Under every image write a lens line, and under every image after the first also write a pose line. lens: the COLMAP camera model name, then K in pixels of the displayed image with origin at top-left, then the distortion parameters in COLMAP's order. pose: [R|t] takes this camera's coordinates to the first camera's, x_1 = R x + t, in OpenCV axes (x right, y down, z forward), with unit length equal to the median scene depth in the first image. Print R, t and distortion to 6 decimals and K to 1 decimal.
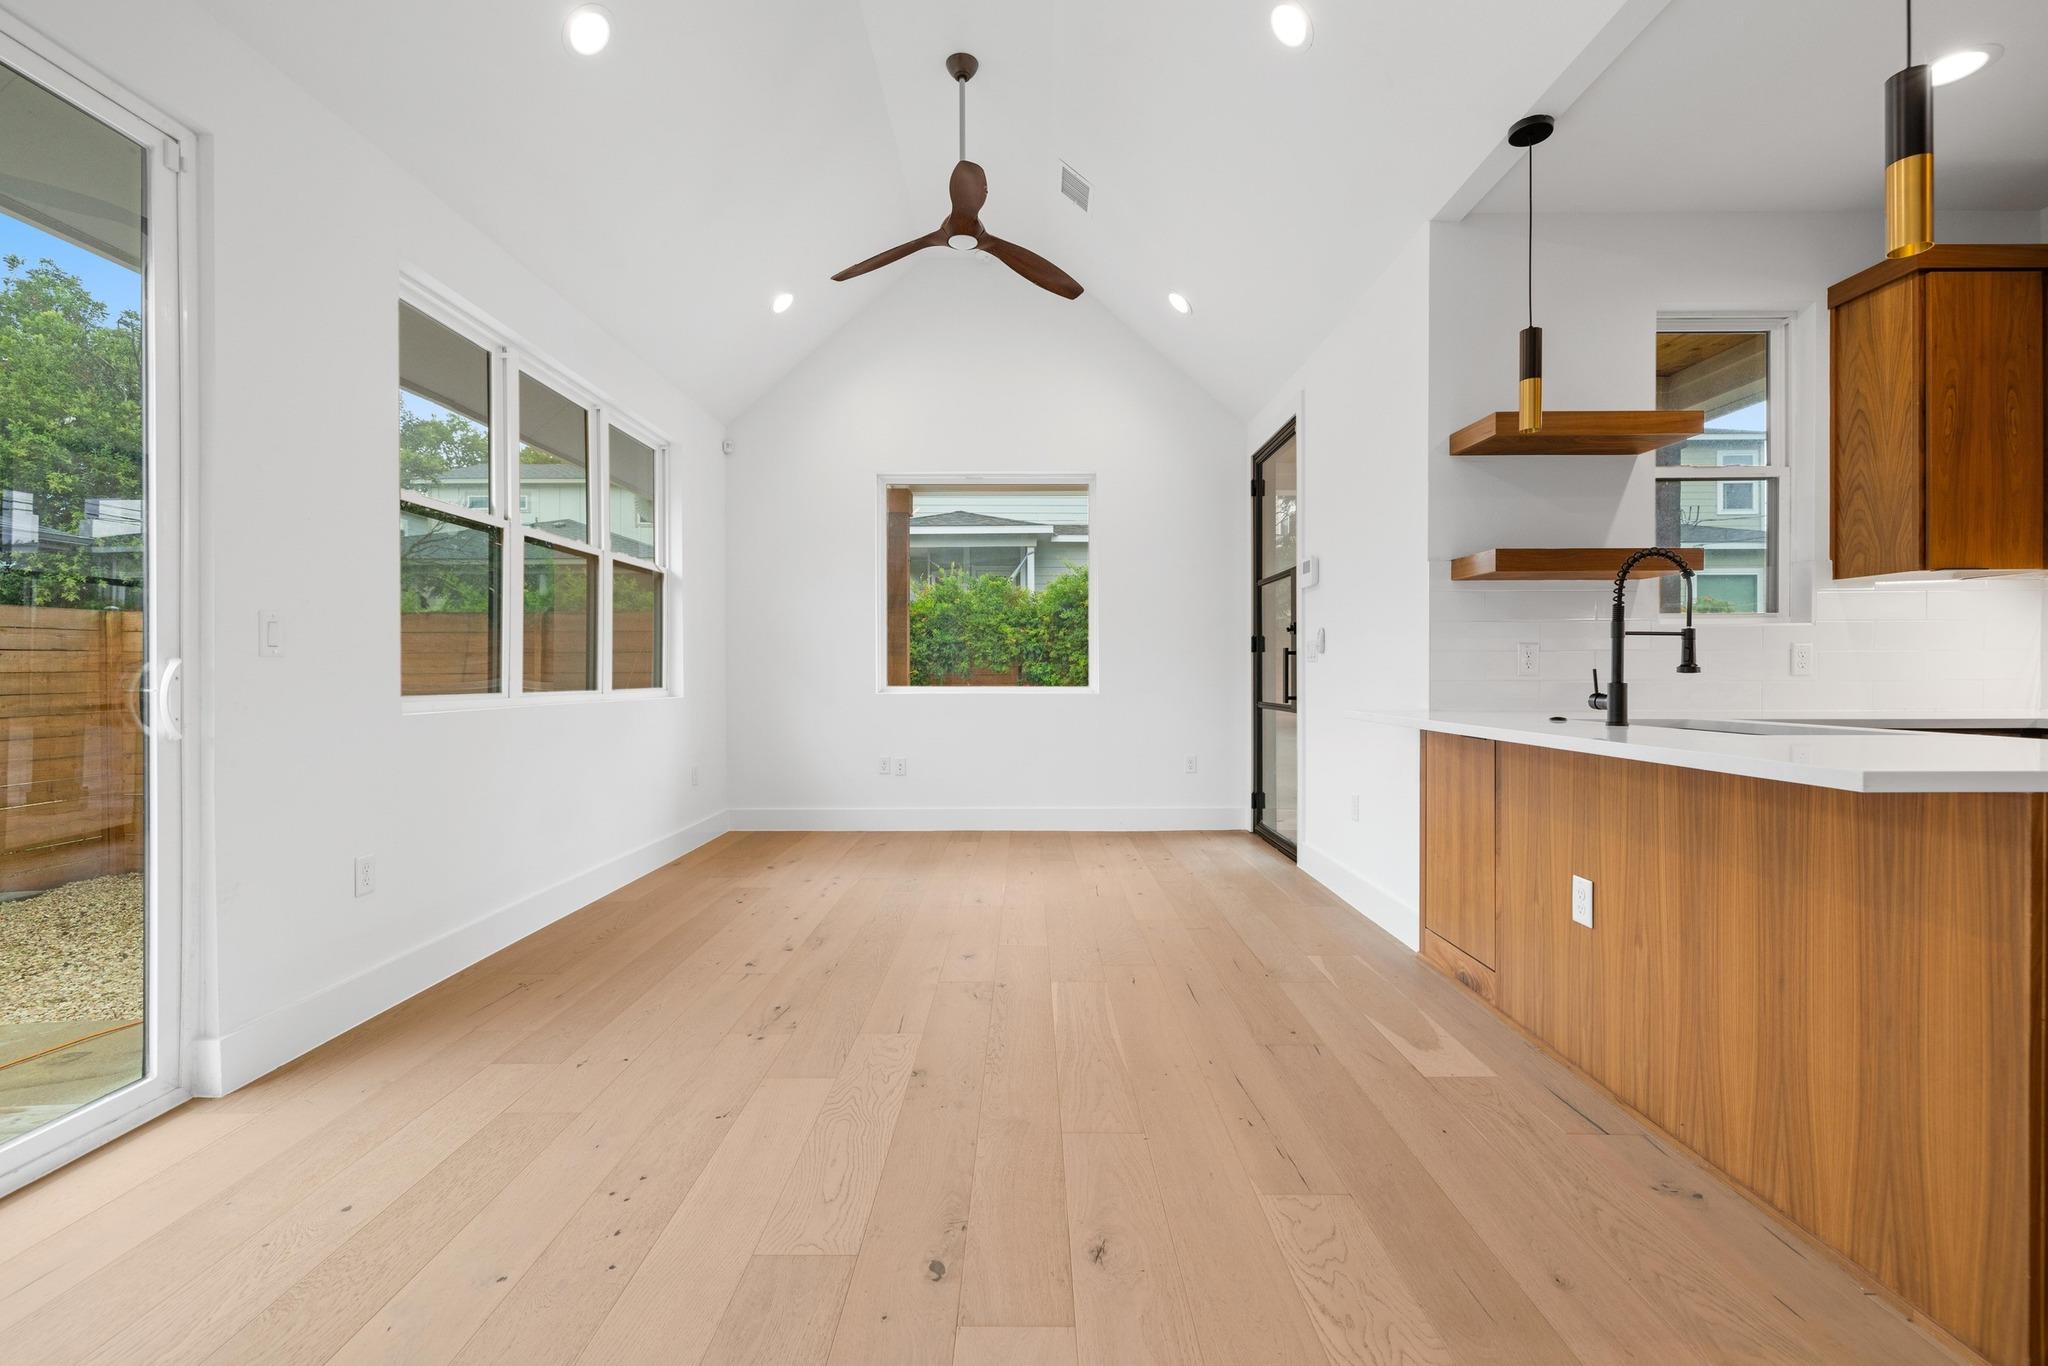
lens RADIAL K [[857.2, 0, 1026.7], [0, 857.2, 678.9], [0, 0, 1]] dist [-0.003243, 0.000492]
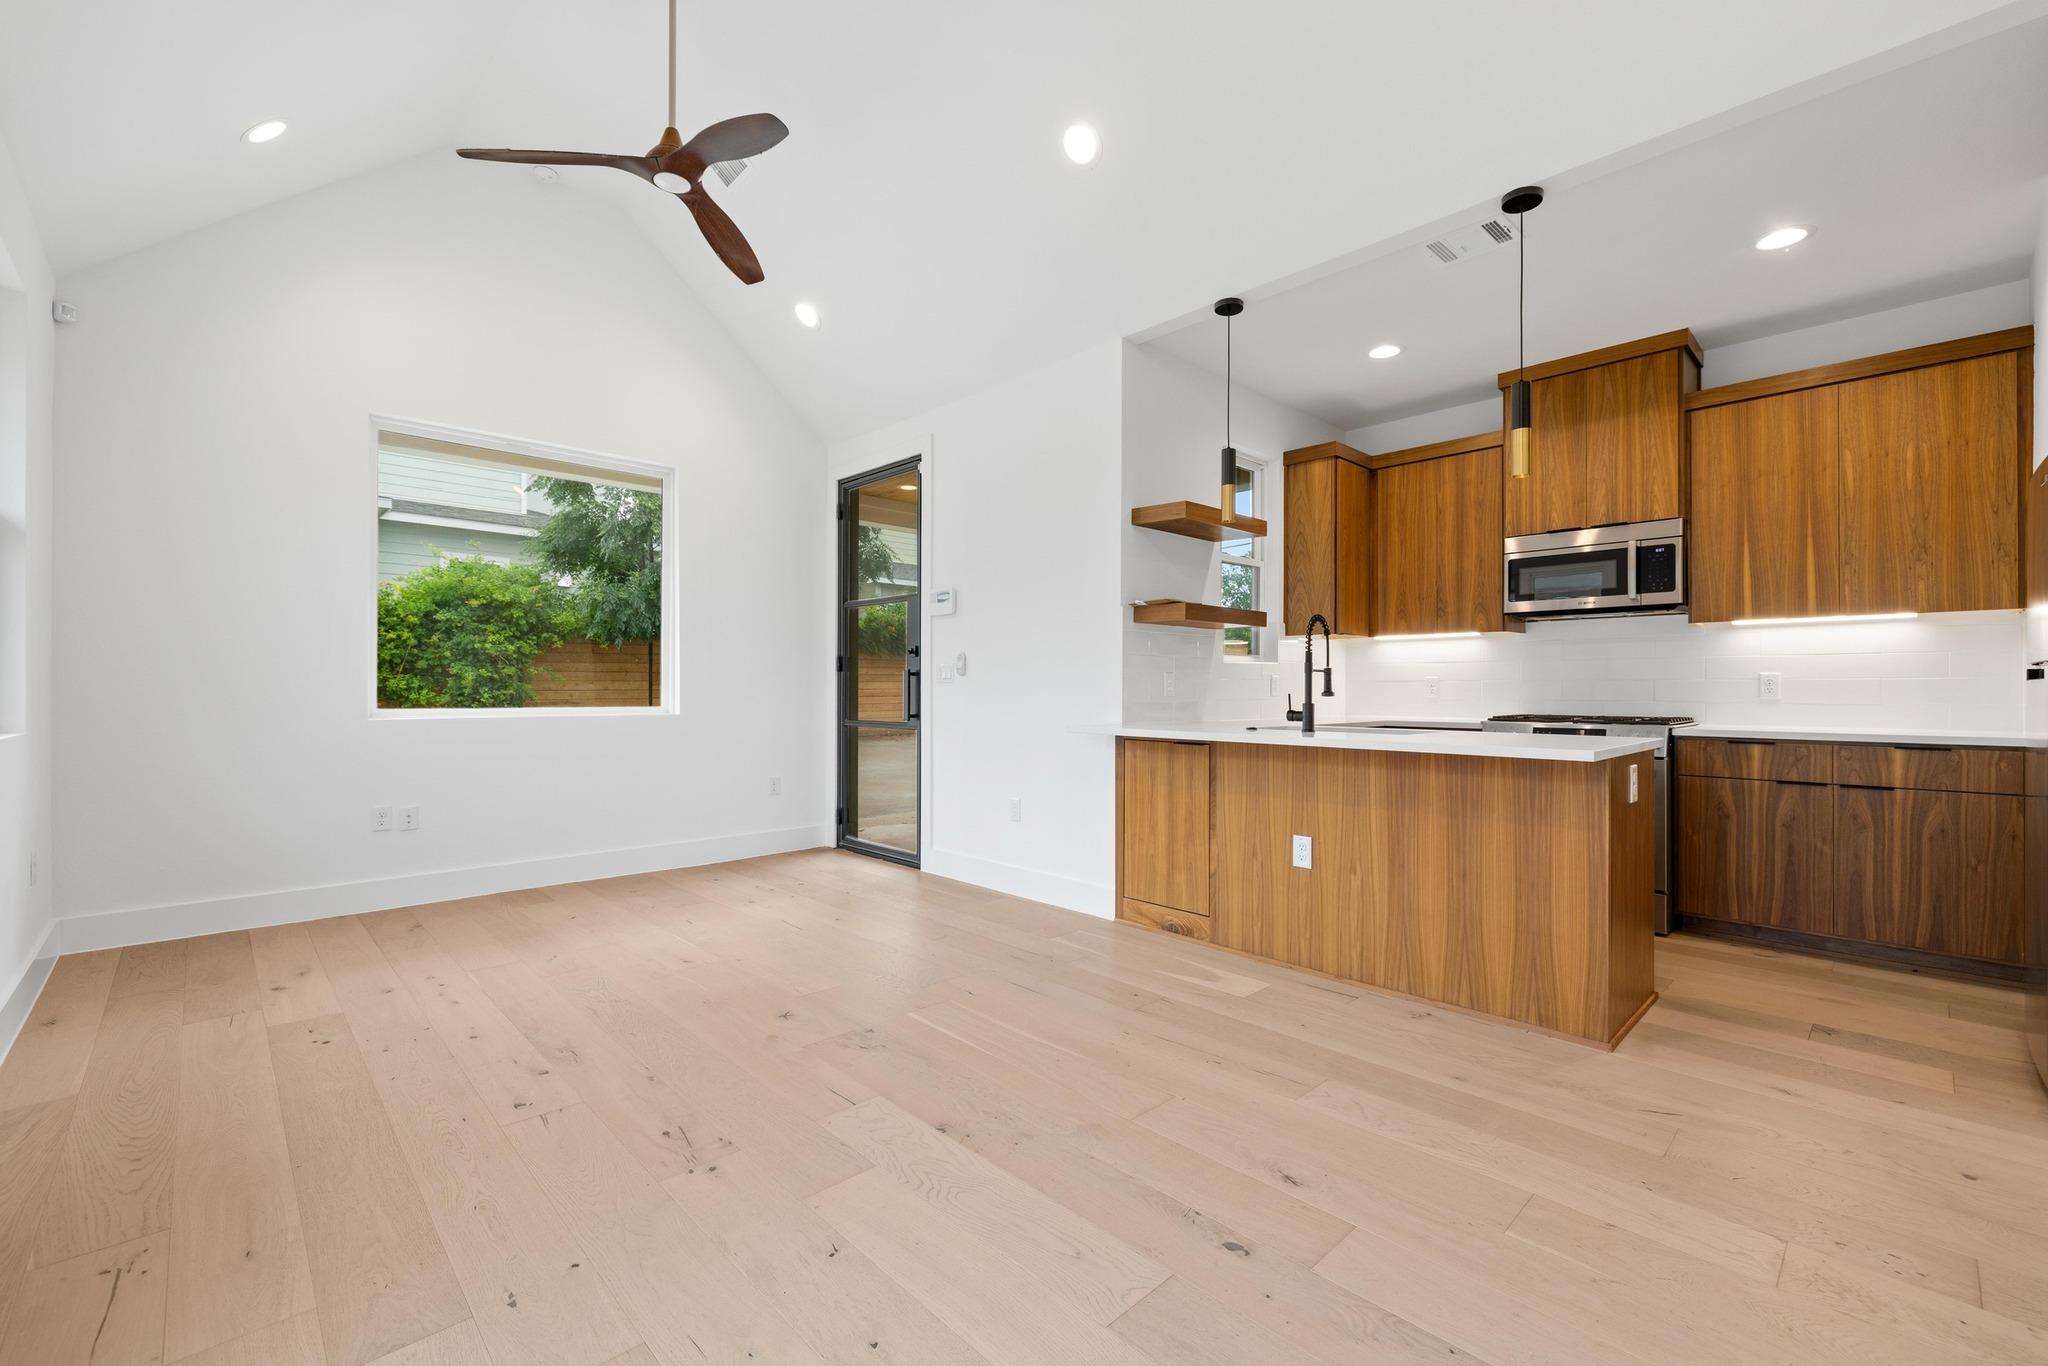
lens RADIAL K [[857.2, 0, 1028.2], [0, 857.2, 689.1], [0, 0, 1]] dist [-0.003243, 0.000492]
pose [[0.718309, 0.003726, 0.695715, -0.565222], [-0.000032, 0.999986, -0.005323, -0.009846], [-0.695725, 0.003801, 0.718299, 0.210947]]
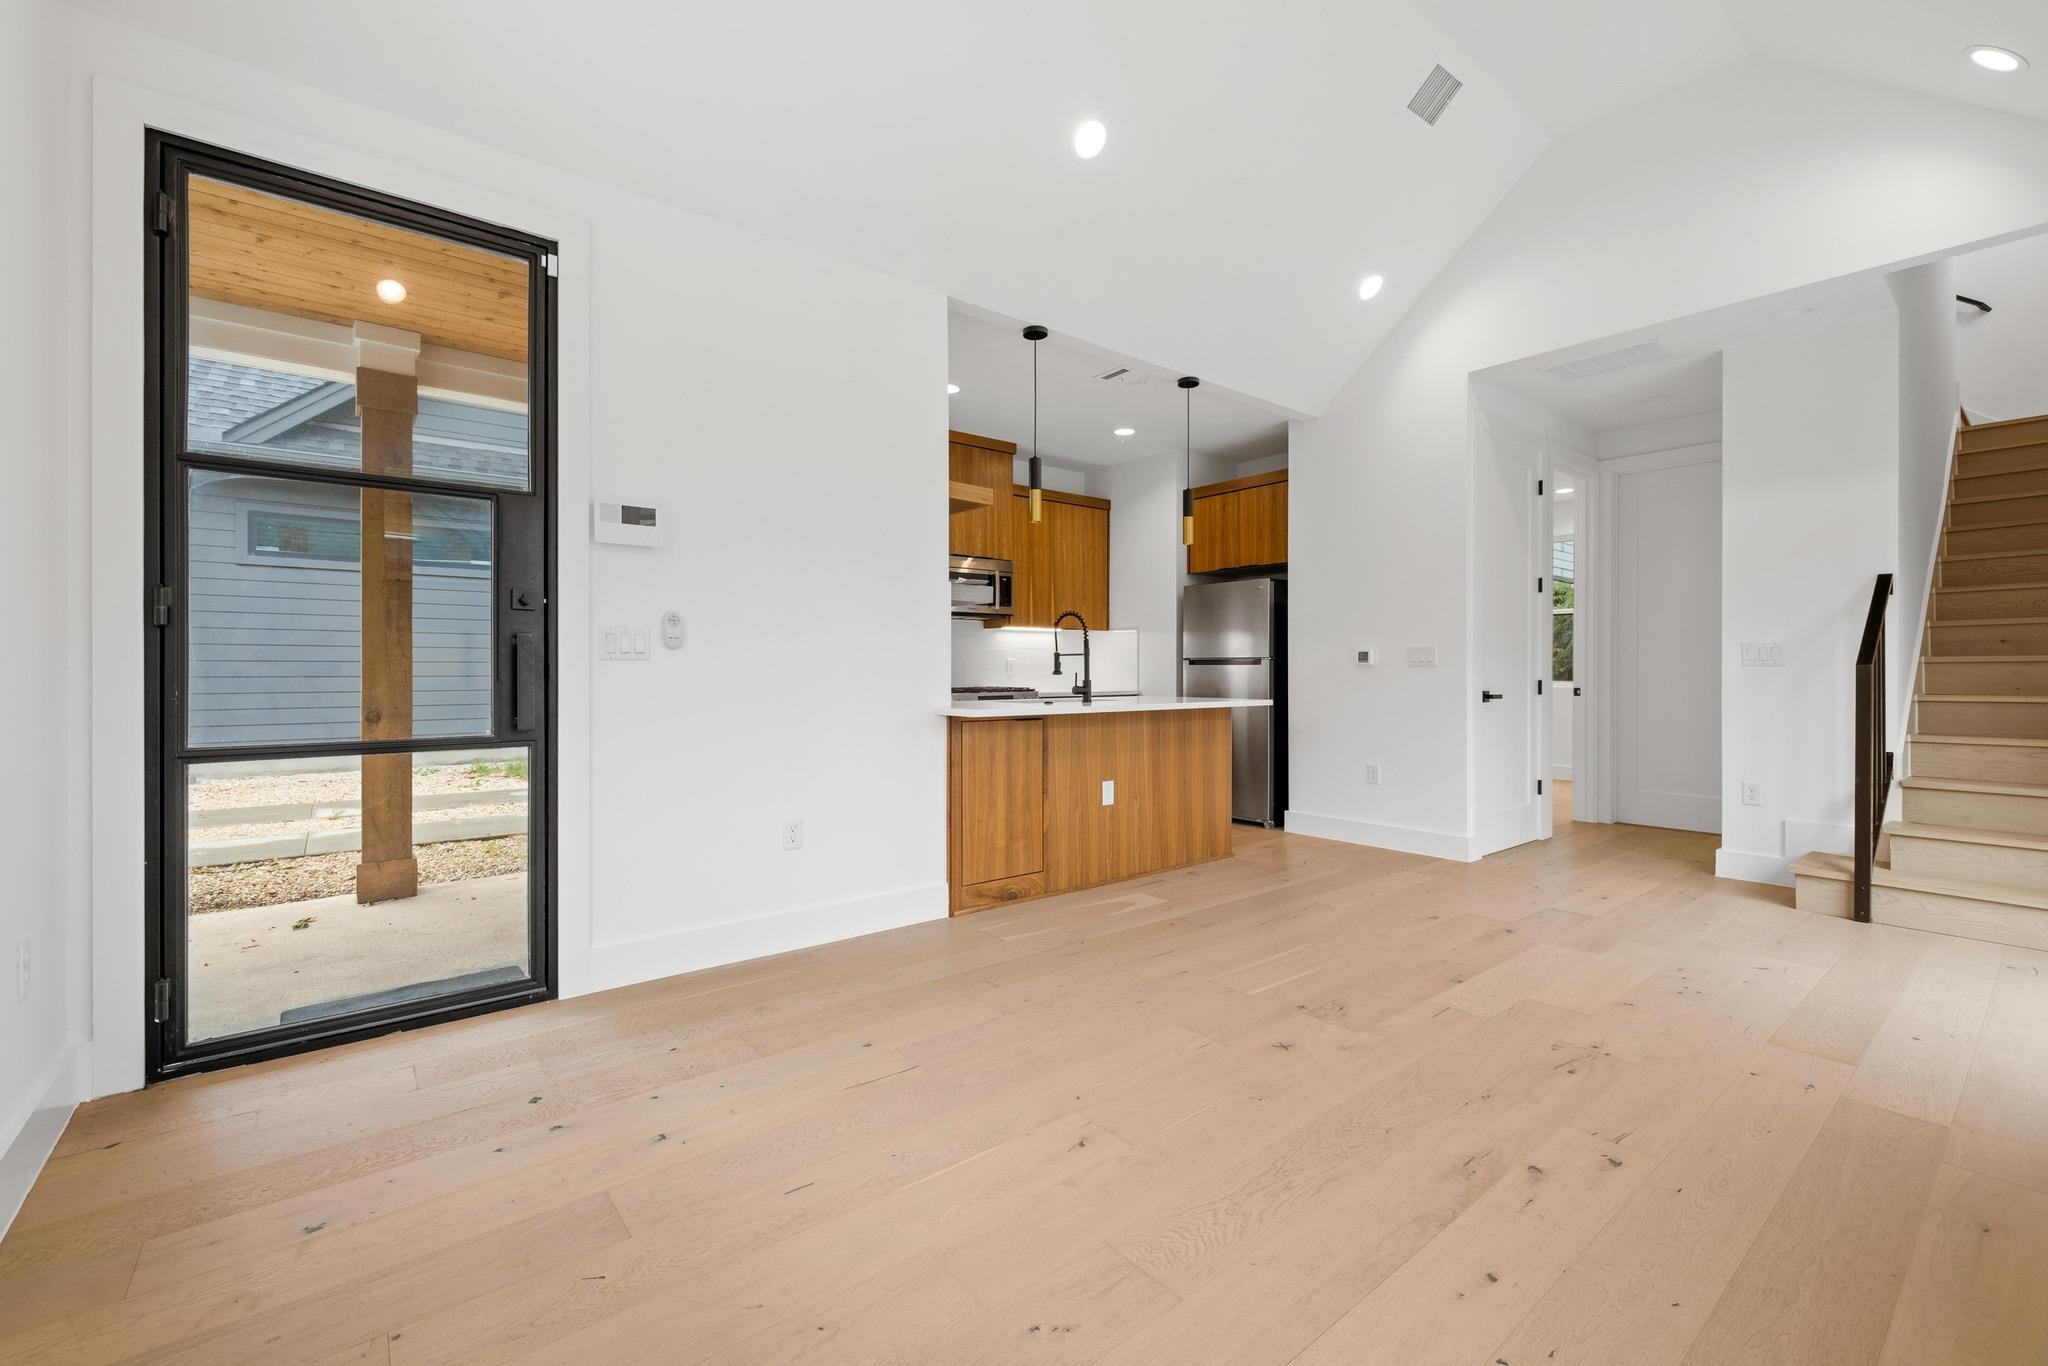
lens RADIAL K [[857.2, 0, 1024.7], [0, 857.2, 670.5], [0, 0, 1]] dist [-0.003243, 0.000492]
pose [[-0.628093, 0.001533, 0.778136, -0.582388], [0.005076, 0.999985, 0.002127, -0.017469], [-0.778121, 0.005286, -0.628092, 1.860665]]
